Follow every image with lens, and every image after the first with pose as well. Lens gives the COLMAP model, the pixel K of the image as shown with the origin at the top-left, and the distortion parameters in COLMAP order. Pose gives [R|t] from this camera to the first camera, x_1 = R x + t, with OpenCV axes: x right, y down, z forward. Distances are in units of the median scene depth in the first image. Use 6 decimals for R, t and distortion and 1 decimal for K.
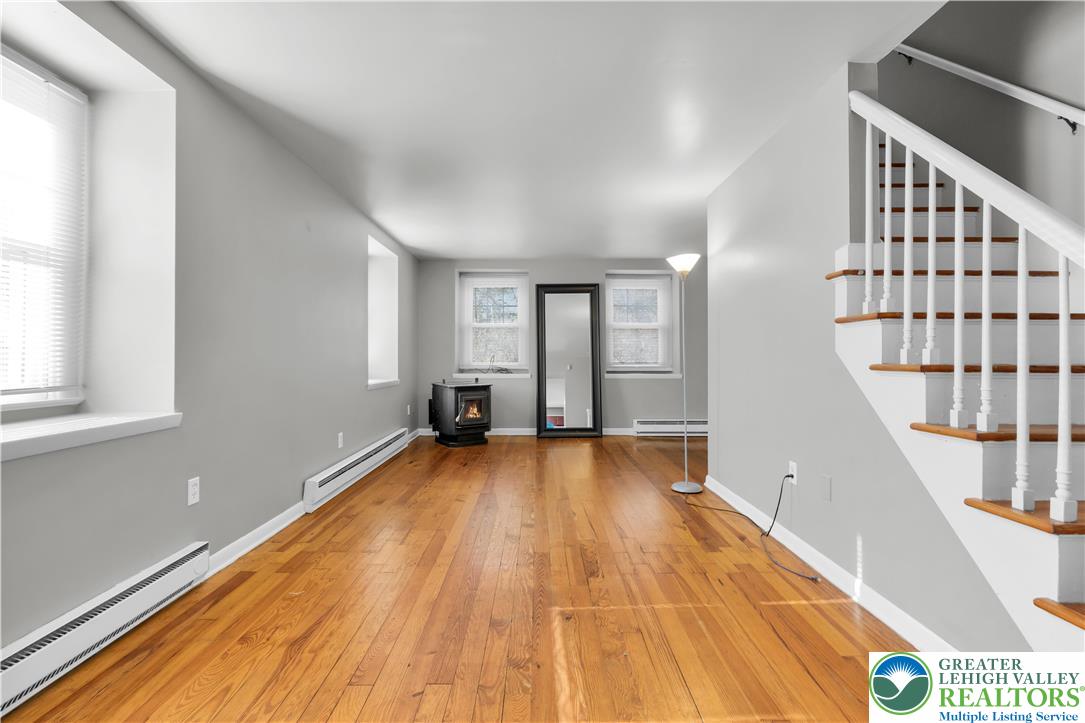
lens RADIAL K [[468.1, 0, 536.8], [0, 468.1, 359.4], [0, 0, 1]] dist [-0.001945, -0.000410]
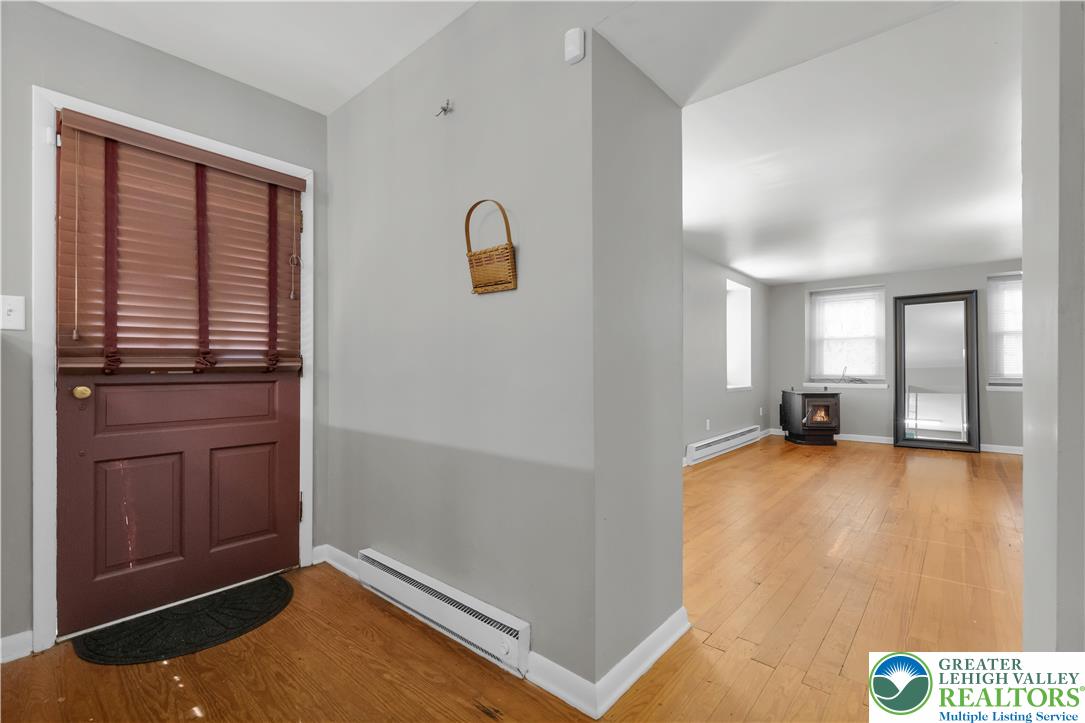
lens RADIAL K [[468.1, 0, 535.8], [0, 468.1, 368.3], [0, 0, 1]] dist [-0.001945, -0.000410]
pose [[0.742299, -0.000733, -0.670069, 0.108347], [-0.002704, 0.999988, -0.004090, 0.002442], [0.670063, 0.004848, 0.742288, -0.300607]]
